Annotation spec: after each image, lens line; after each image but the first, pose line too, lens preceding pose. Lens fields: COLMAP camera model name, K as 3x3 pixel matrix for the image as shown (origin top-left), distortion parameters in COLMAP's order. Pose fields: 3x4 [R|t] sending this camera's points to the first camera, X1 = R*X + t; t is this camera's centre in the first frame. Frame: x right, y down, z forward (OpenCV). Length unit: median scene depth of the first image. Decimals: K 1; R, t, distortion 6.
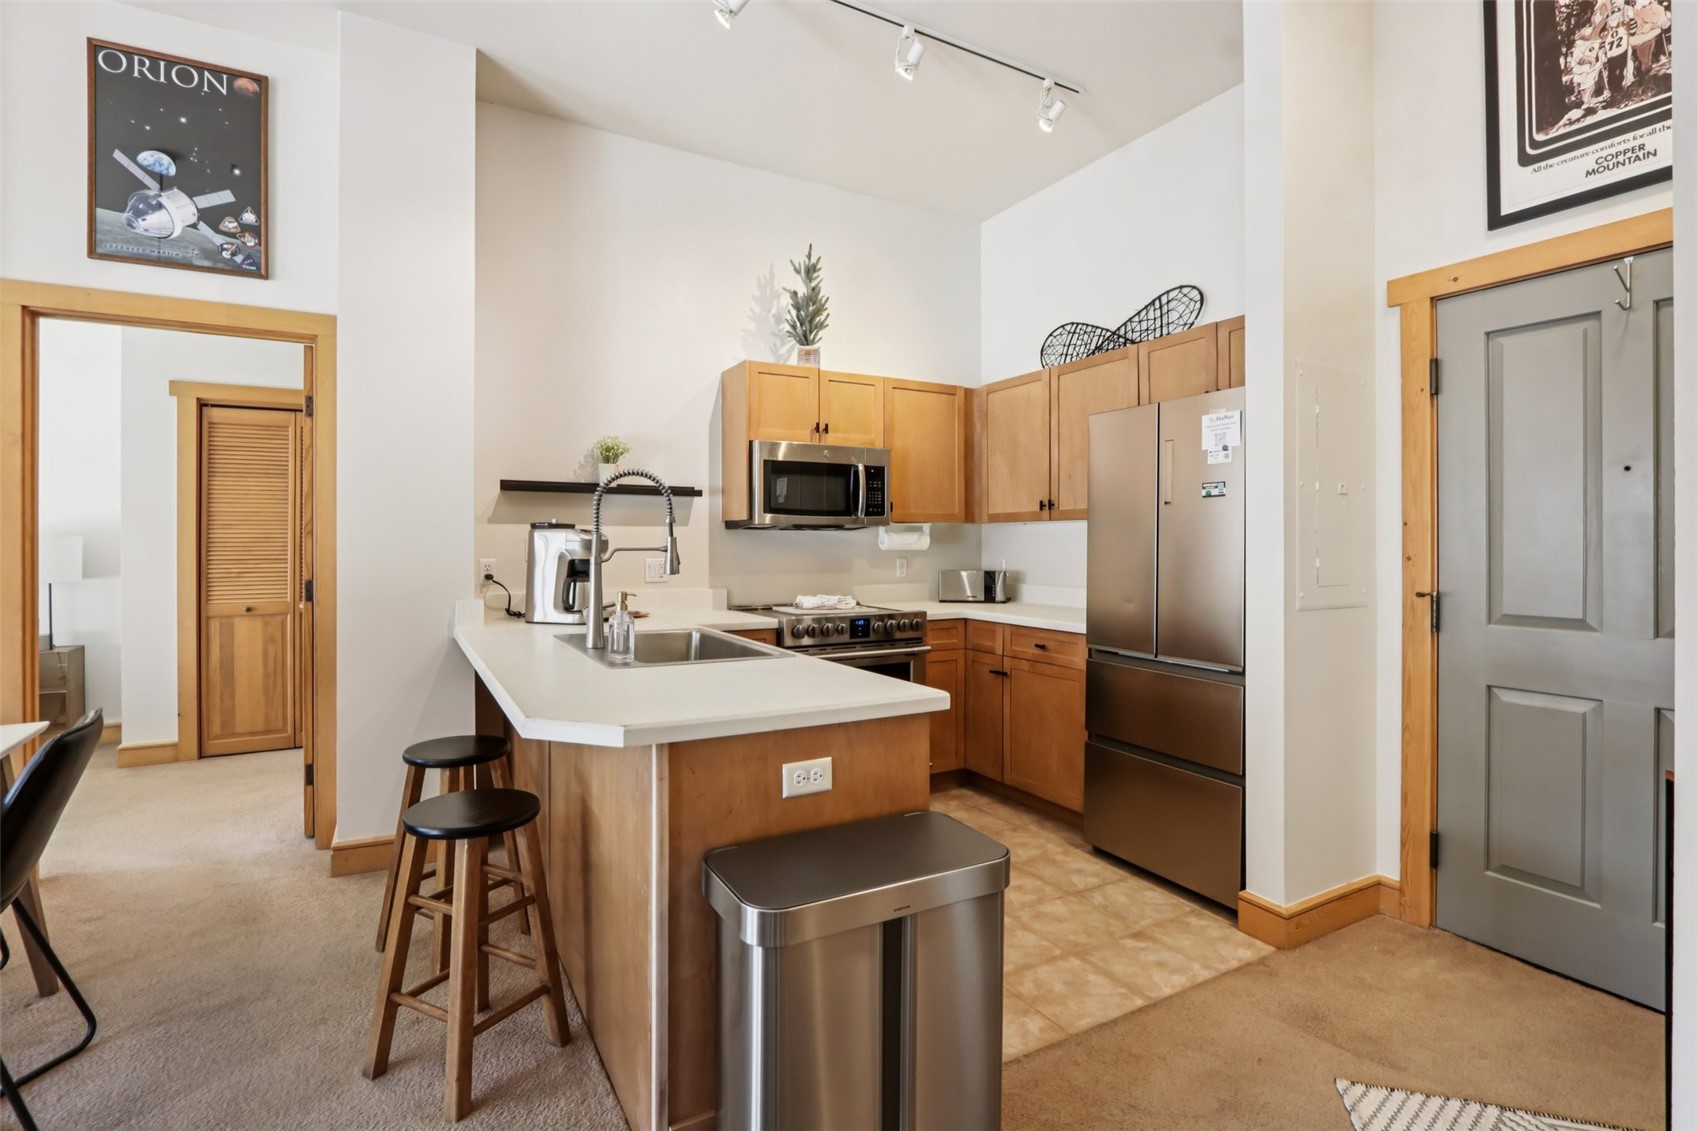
lens RADIAL K [[792.2, 0, 833.5], [0, 792.2, 538.2], [0, 0, 1]] dist [-0.012880, 0.000237]
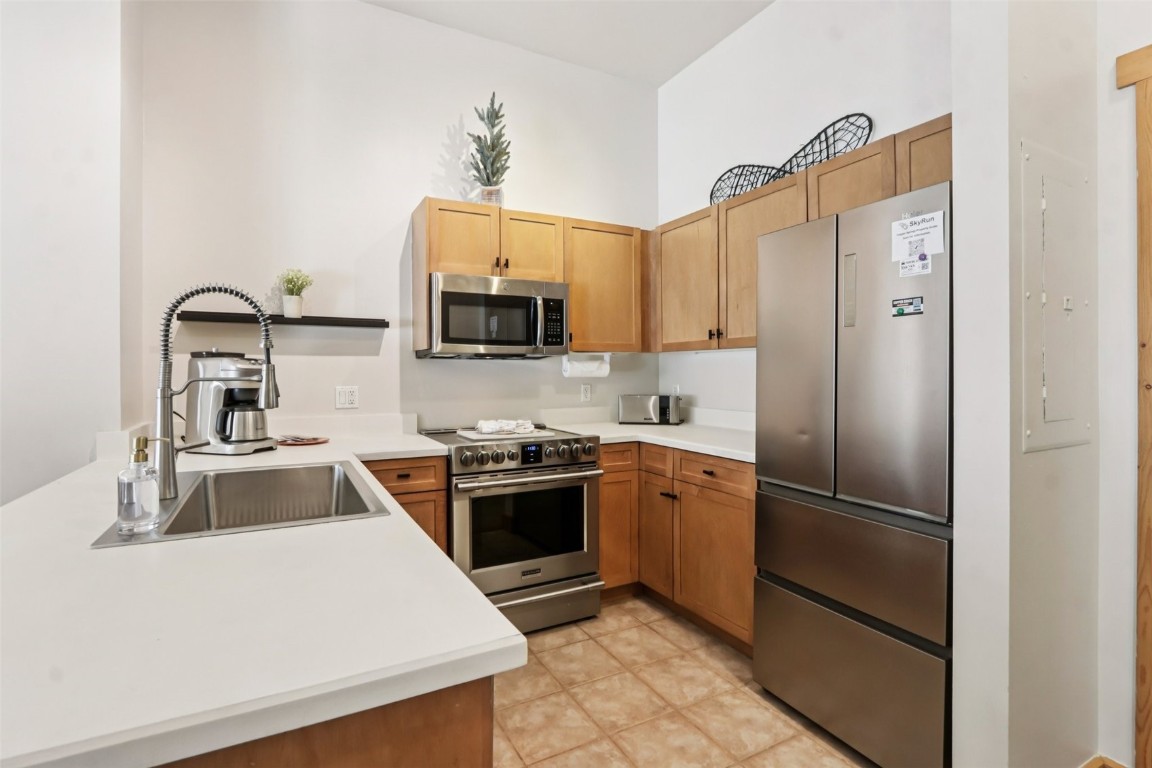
lens RADIAL K [[537.6, 0, 563.1], [0, 537.6, 370.3], [0, 0, 1]] dist [-0.012137, -0.000459]
pose [[0.999753, -0.003661, -0.021921, 0.085324], [0.003768, 0.999981, 0.004821, 0.002074], [0.021903, -0.004902, 0.999748, 0.291434]]
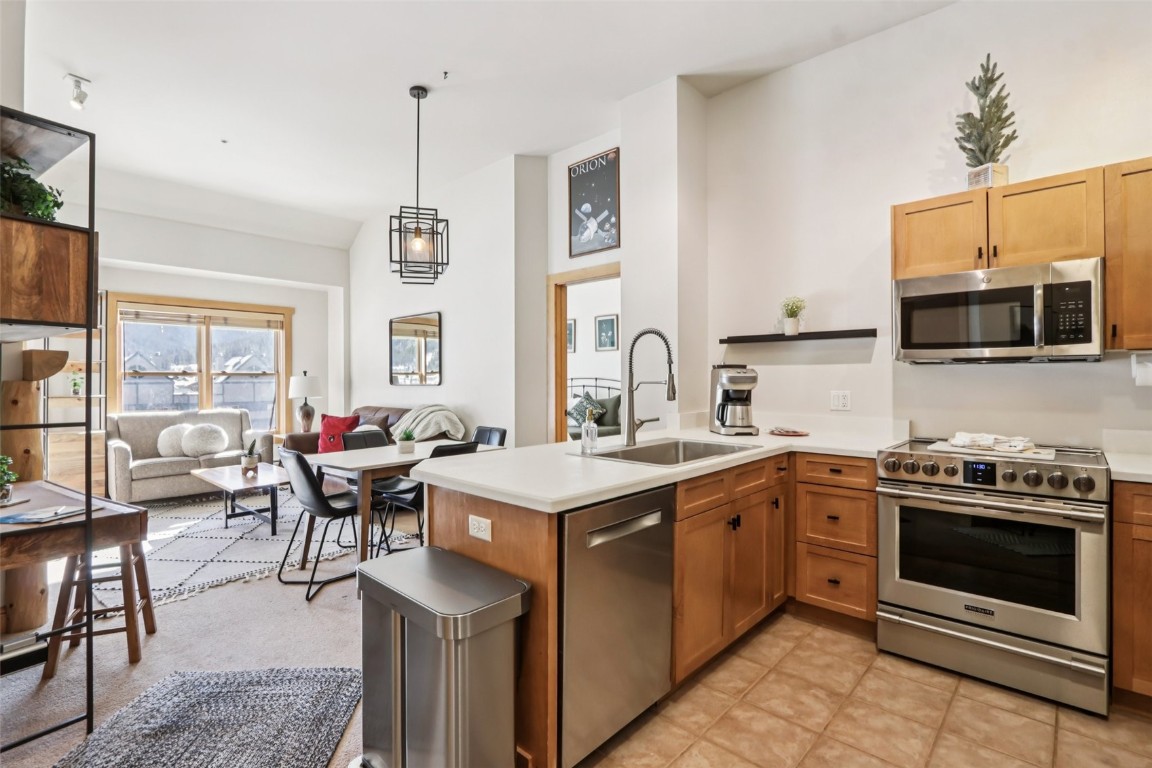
lens RADIAL K [[540.2, 0, 569.4], [0, 540.2, 377.6], [0, 0, 1]] dist [-0.010668, 0.000208]
pose [[0.309029, -0.005680, -0.951036, 0.441371], [0.006781, 0.999970, -0.003769, 0.005746], [0.951028, -0.005284, 0.309059, 0.361337]]
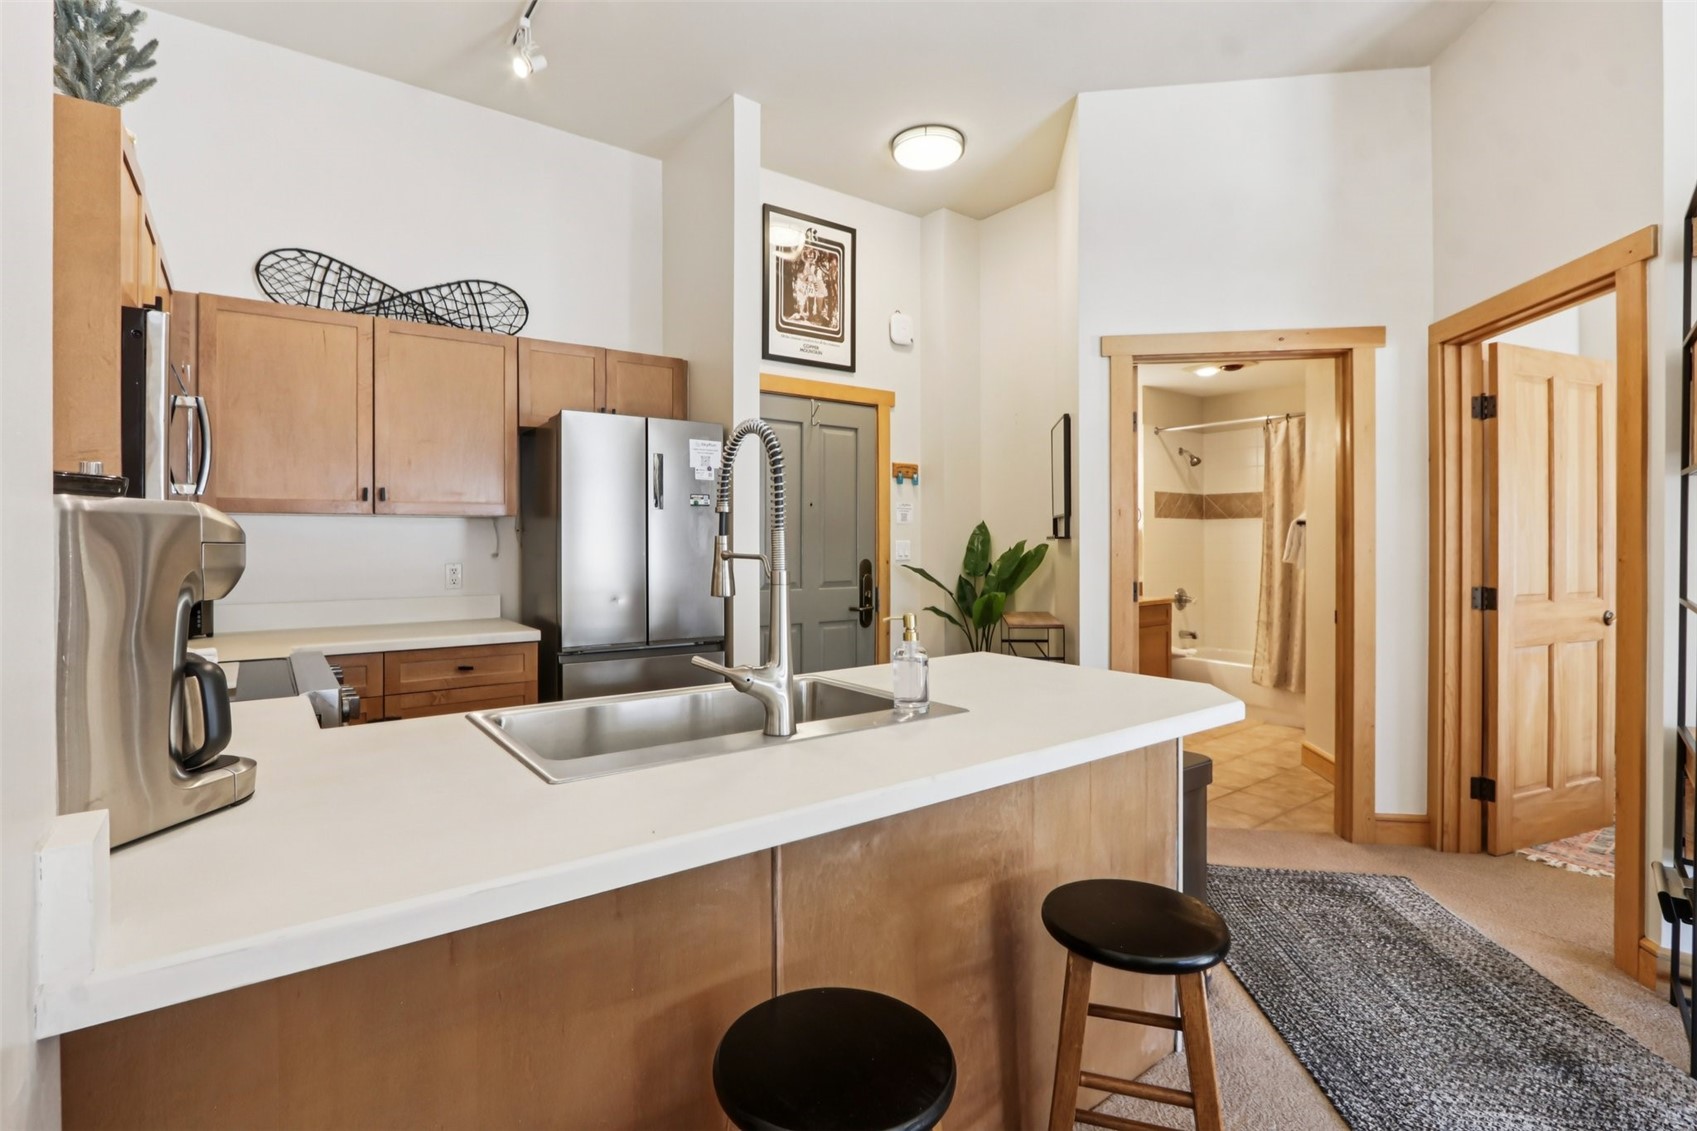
lens RADIAL K [[791.9, 0, 829.5], [0, 791.9, 545.4], [0, 0, 1]] dist [-0.012137, -0.000459]
pose [[-0.122594, -0.004640, 0.992446, -0.563034], [-0.003141, 0.999986, 0.004287, 0.003014], [-0.992452, -0.002591, -0.122607, 0.672600]]
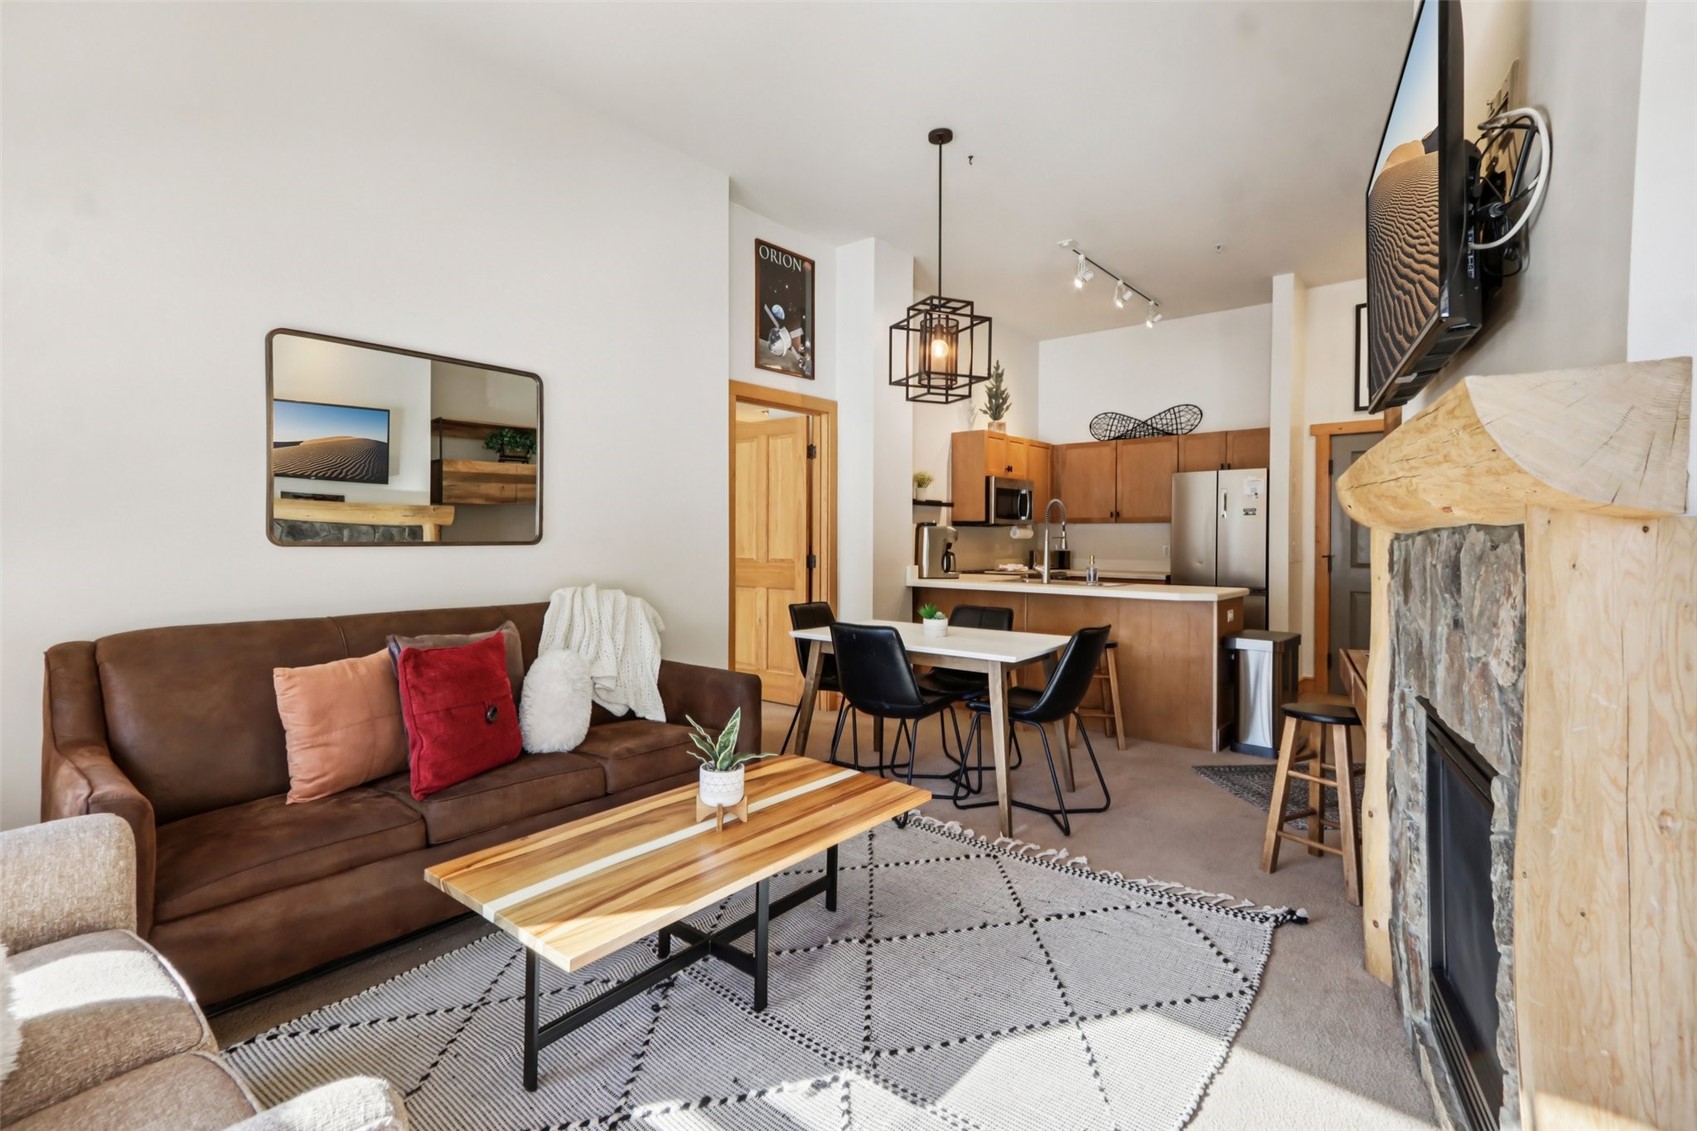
lens RADIAL K [[787.7, 0, 845.0], [0, 787.7, 534.1], [0, 0, 1]] dist [0.045011, -0.000023]
pose [[0.930795, 0.003606, 0.365525, -1.034170], [-0.004896, 0.999985, 0.002602, 0.003226], [-0.365510, -0.004212, 0.930798, -0.513471]]
